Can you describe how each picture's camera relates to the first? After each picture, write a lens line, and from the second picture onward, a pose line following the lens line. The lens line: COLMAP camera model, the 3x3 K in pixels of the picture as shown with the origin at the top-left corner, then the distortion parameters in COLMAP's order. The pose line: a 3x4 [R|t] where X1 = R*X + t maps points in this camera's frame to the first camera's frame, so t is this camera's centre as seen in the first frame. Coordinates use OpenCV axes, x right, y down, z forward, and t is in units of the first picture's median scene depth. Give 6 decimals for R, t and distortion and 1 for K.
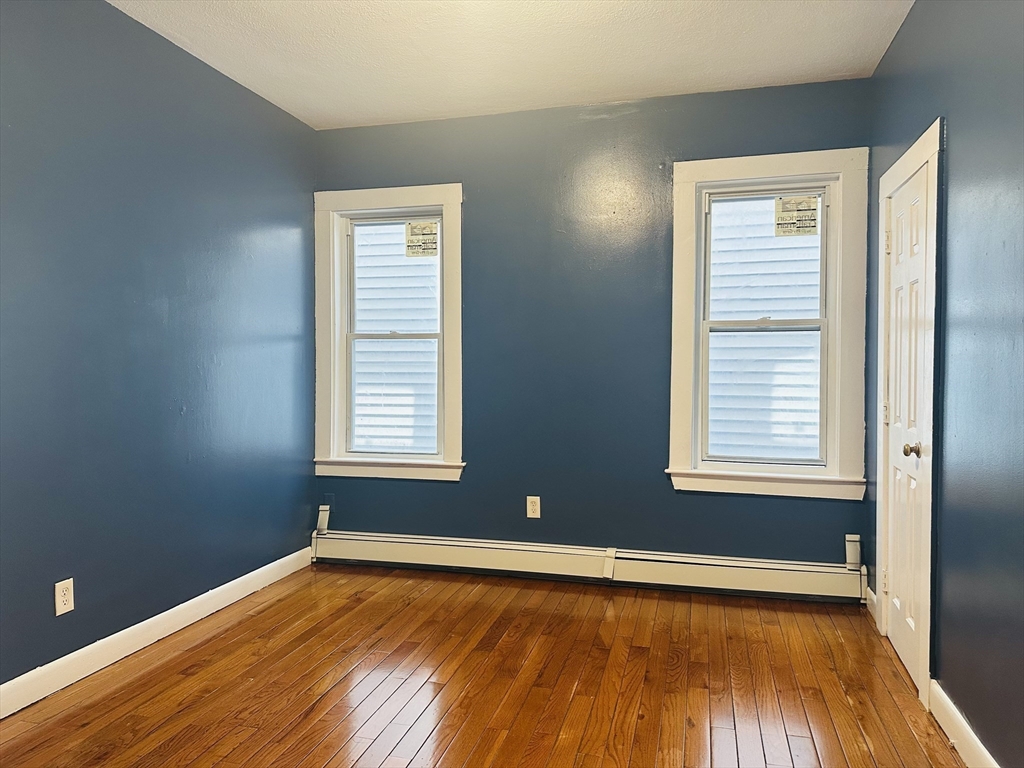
lens RADIAL K [[713.4, 0, 513.3], [0, 713.4, 370.2], [0, 0, 1]] dist [-0.000881, -0.000503]
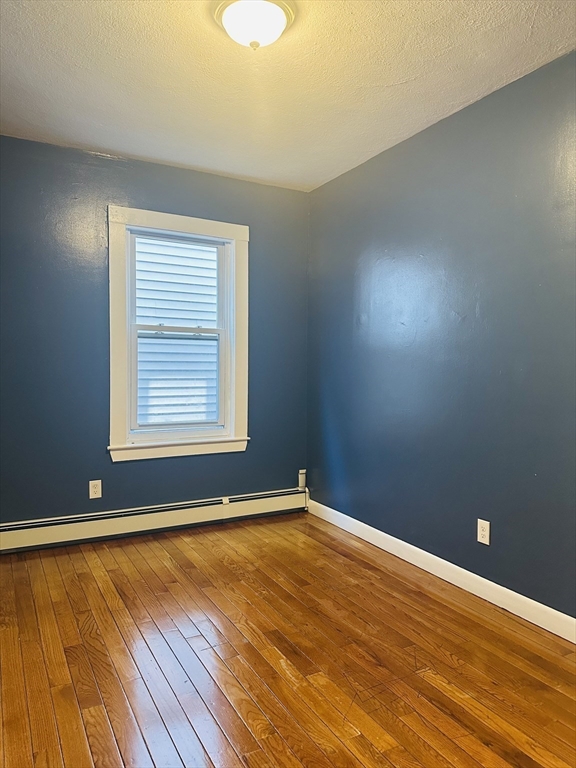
lens RADIAL K [[545.6, 0, 288.0], [0, 545.6, 384.0], [0, 0, 1]] dist [-0.000300, -0.000249]
pose [[0.724980, -0.018101, 0.688532, -0.407397], [0.000573, 0.999670, 0.025678, 0.002456], [-0.688769, -0.018221, 0.724752, 0.119230]]
